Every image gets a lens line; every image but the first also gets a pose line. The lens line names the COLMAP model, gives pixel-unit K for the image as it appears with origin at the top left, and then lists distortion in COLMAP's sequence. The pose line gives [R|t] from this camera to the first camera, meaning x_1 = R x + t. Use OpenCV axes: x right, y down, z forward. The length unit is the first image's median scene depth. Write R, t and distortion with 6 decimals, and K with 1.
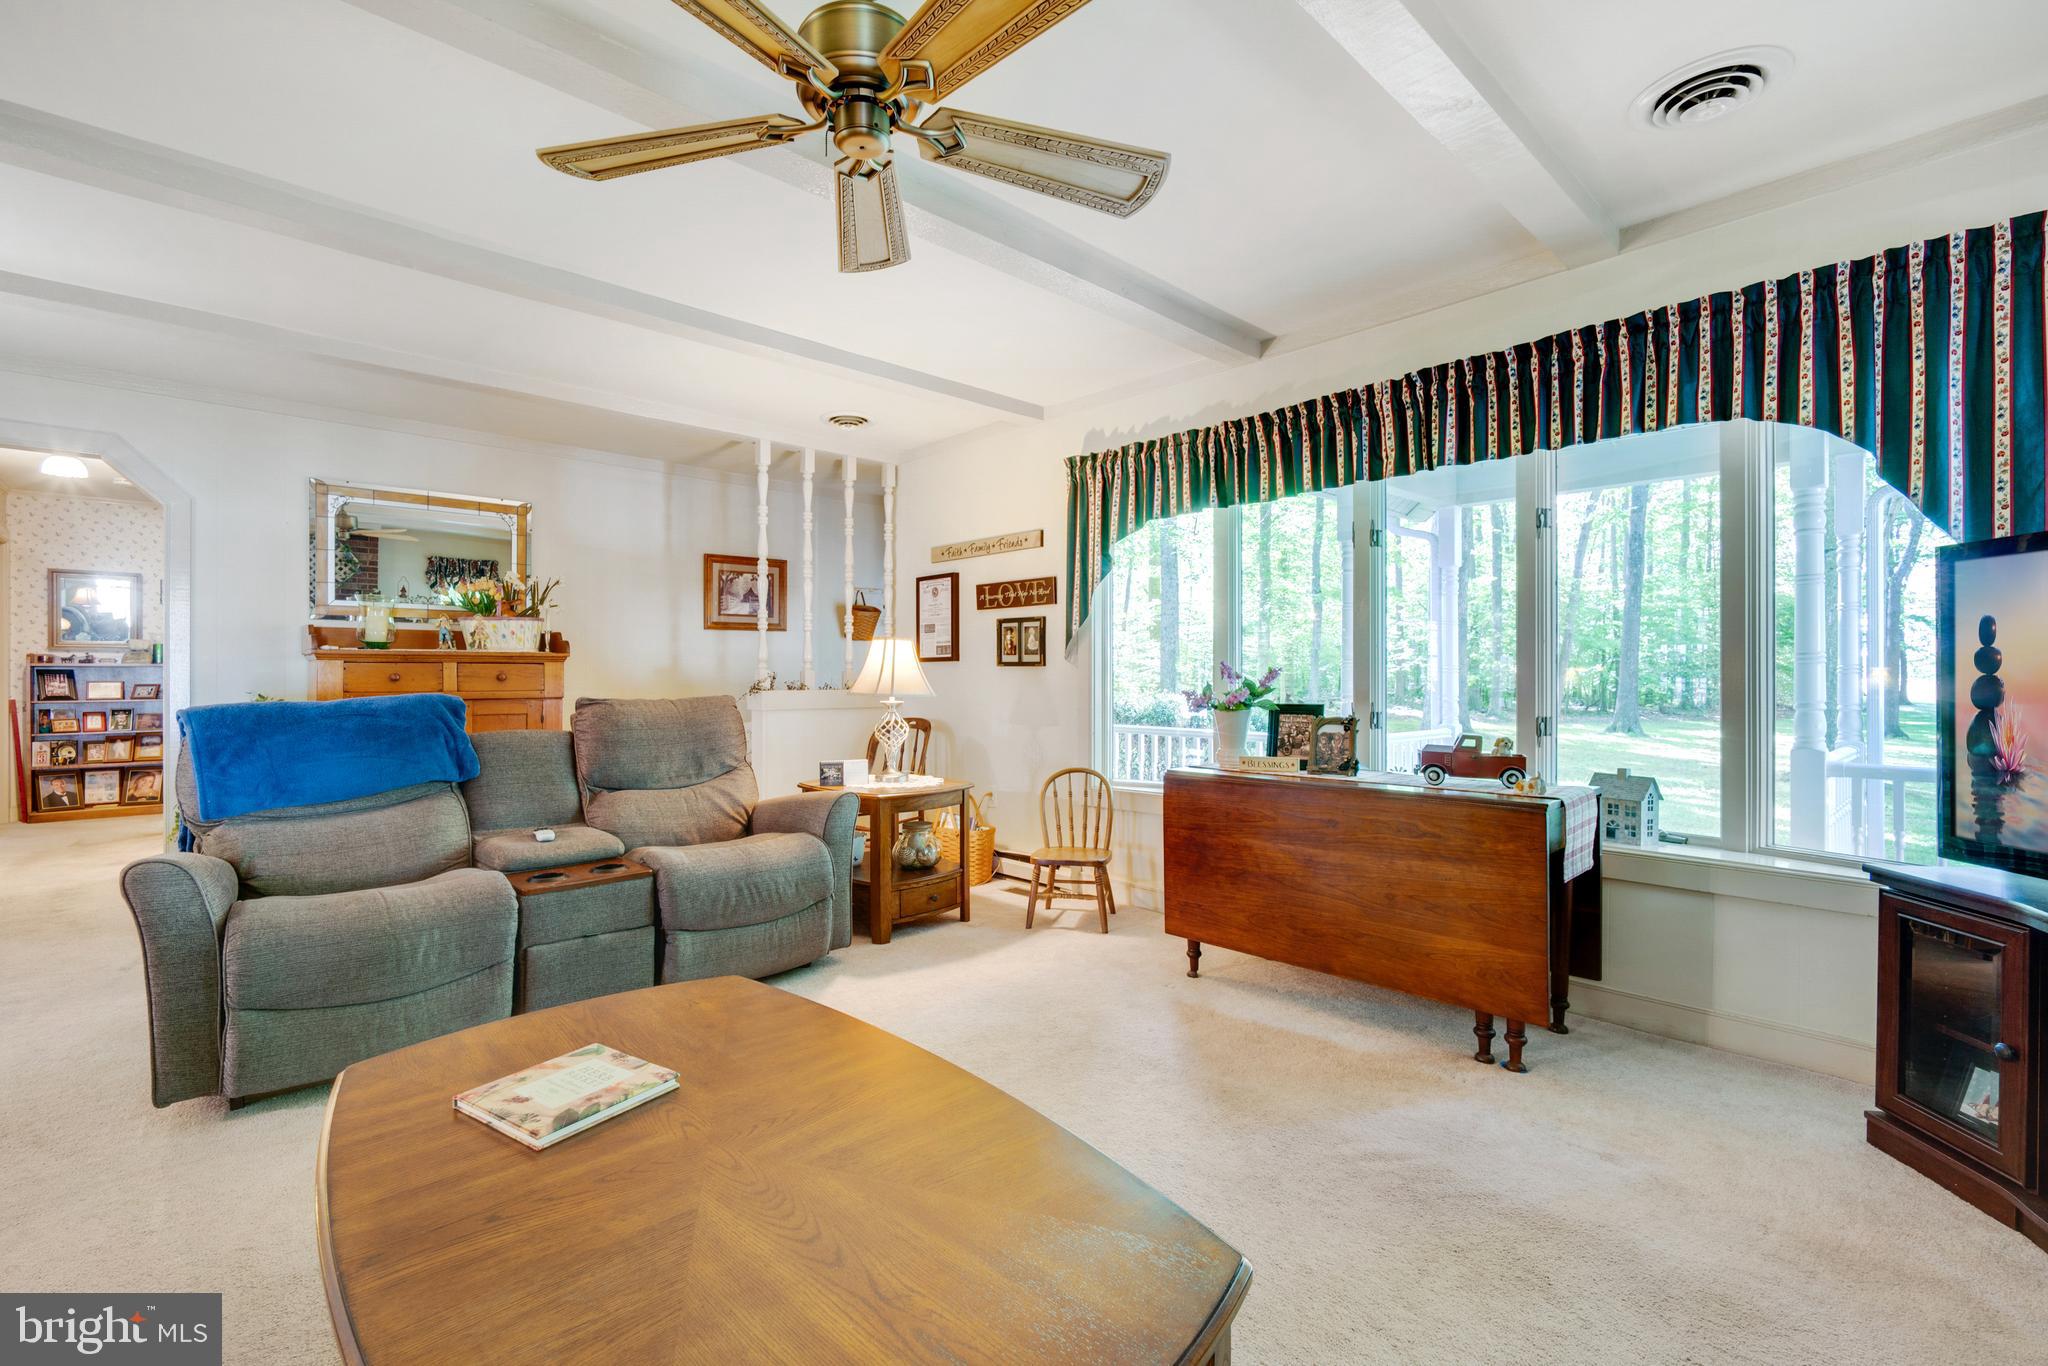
lens RADIAL K [[908.0, 0, 1026.3], [0, 908.0, 674.5], [0, 0, 1]] dist [-0.002188, -0.000001]
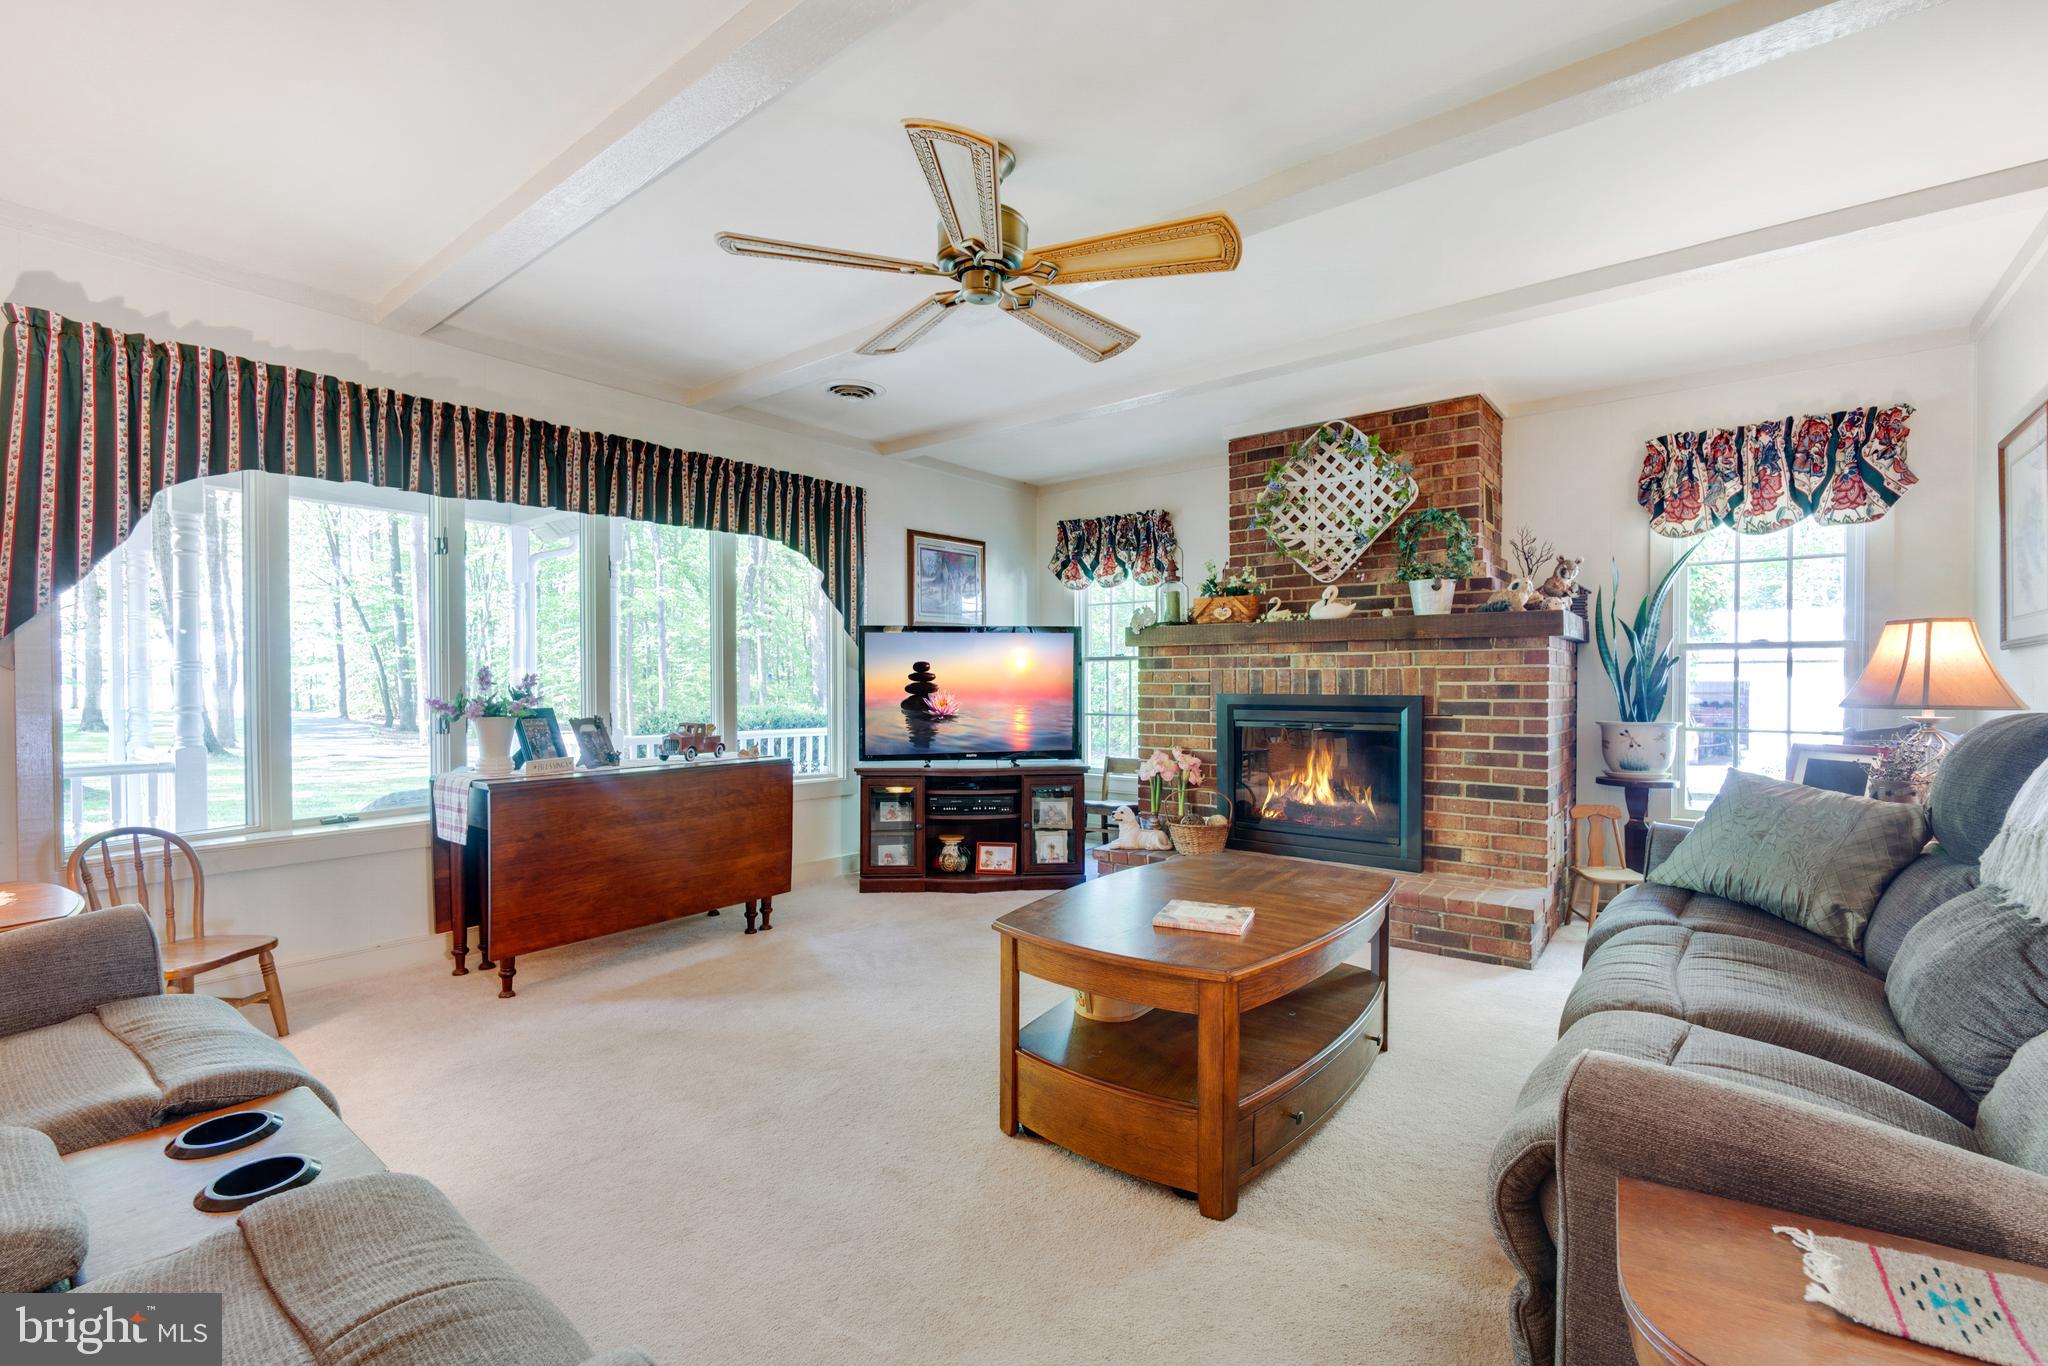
lens RADIAL K [[877.1, 0, 1018.6], [0, 877.1, 695.4], [0, 0, 1]] dist [-0.023534, 0.000161]
pose [[-0.149114, -0.012530, 0.988741, -1.014265], [0.000959, 0.999917, 0.012816, 0.006765], [-0.988820, 0.002860, -0.149089, 0.771610]]
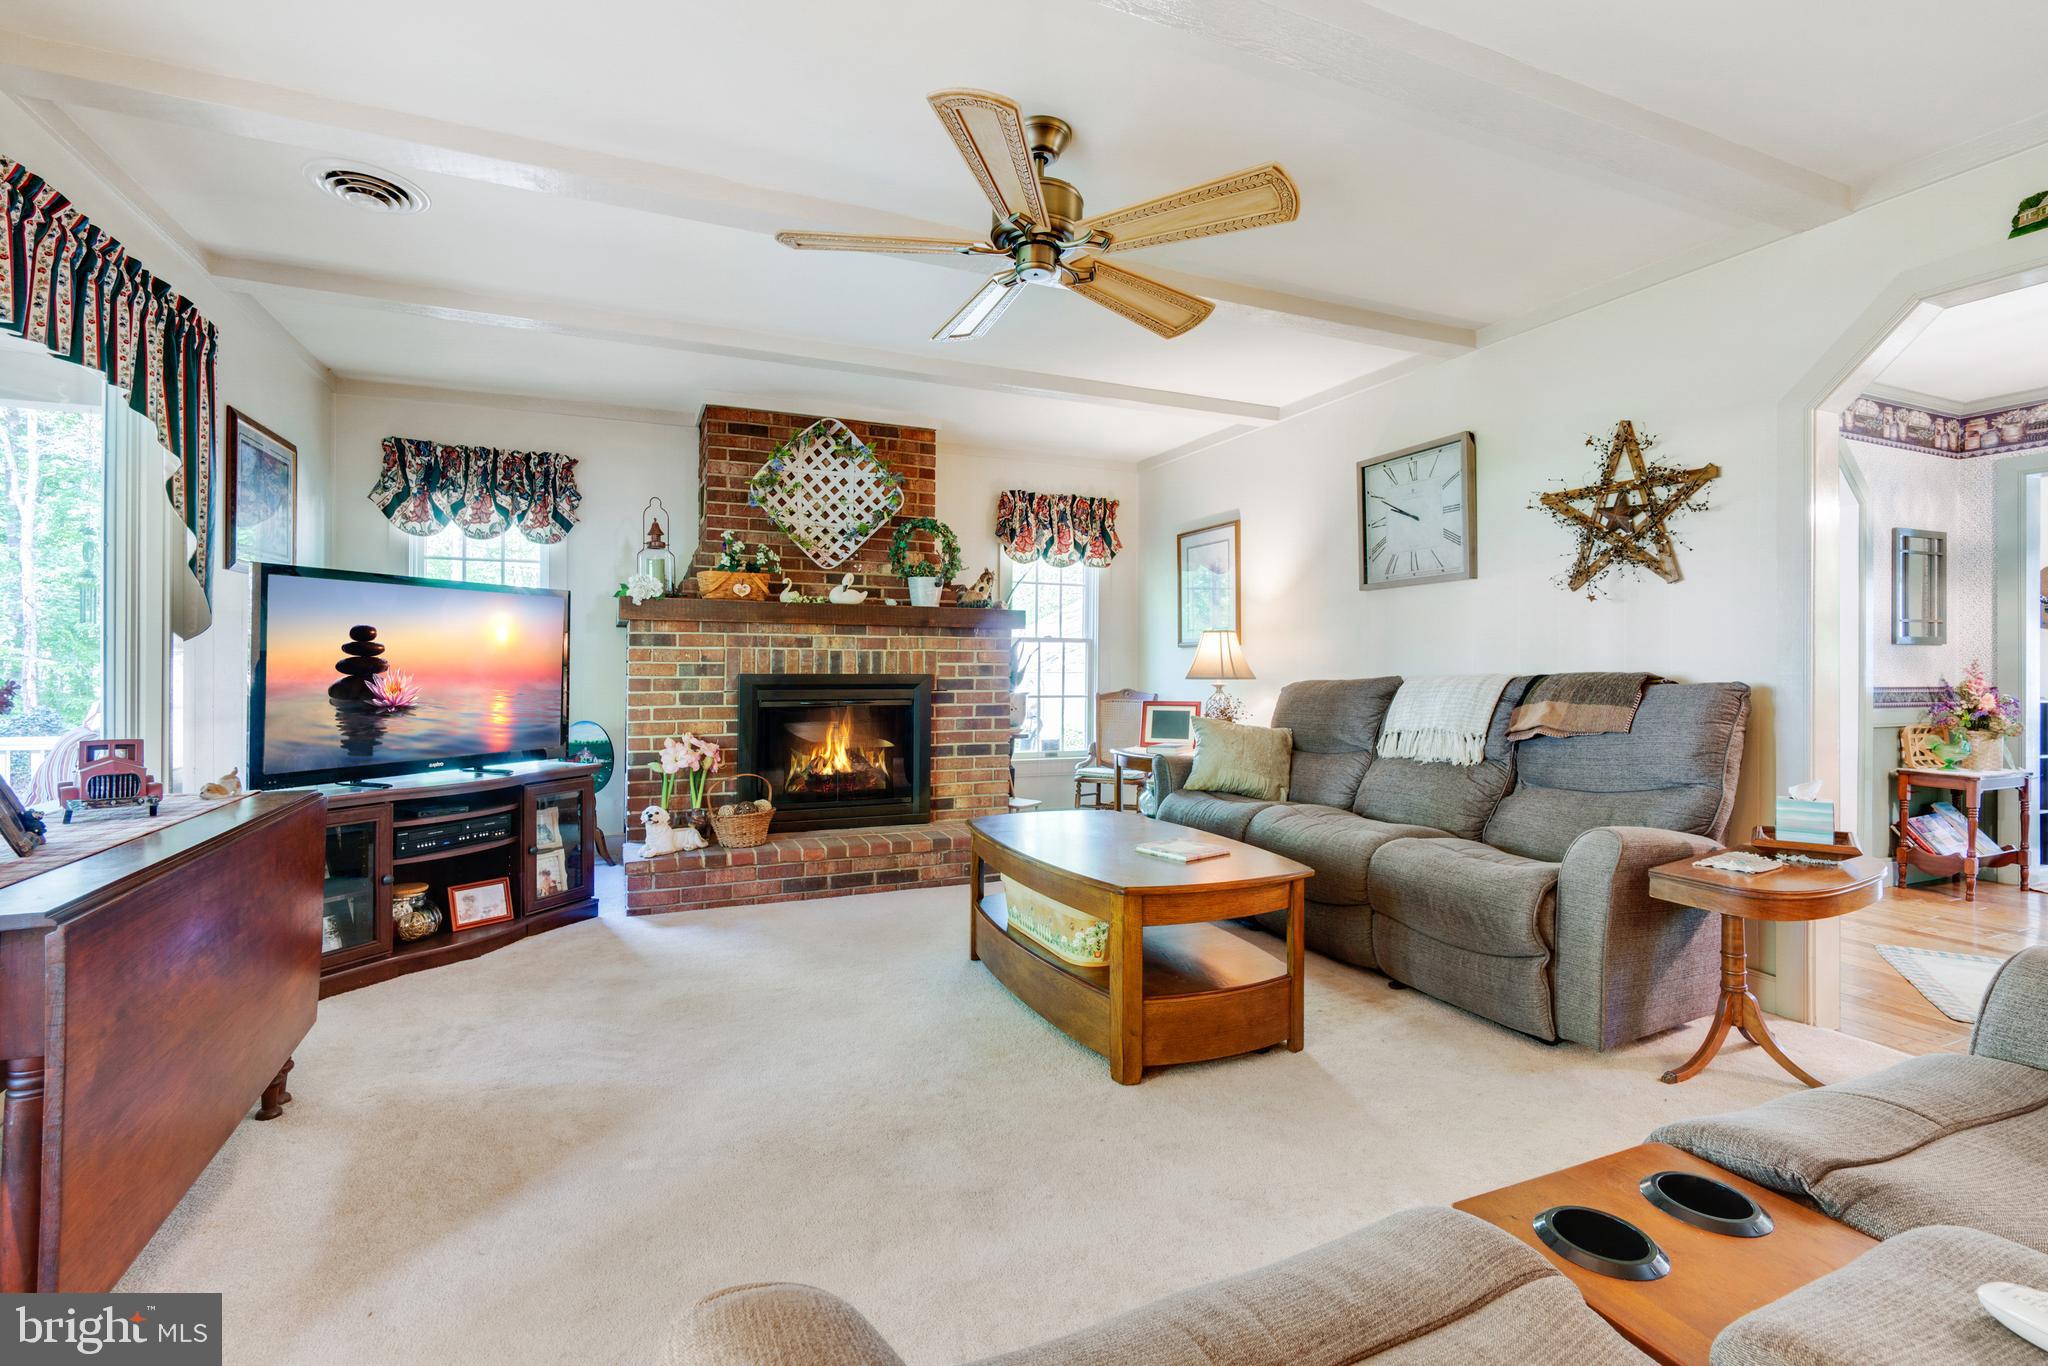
lens RADIAL K [[895.6, 0, 1006.1], [0, 895.6, 667.5], [0, 0, 1]] dist [-0.001117, -0.000067]
pose [[-0.941547, 0.000117, 0.336880, -0.389067], [-0.001154, 0.999993, -0.003573, 0.020354], [-0.336878, -0.003752, -0.941541, 1.548919]]
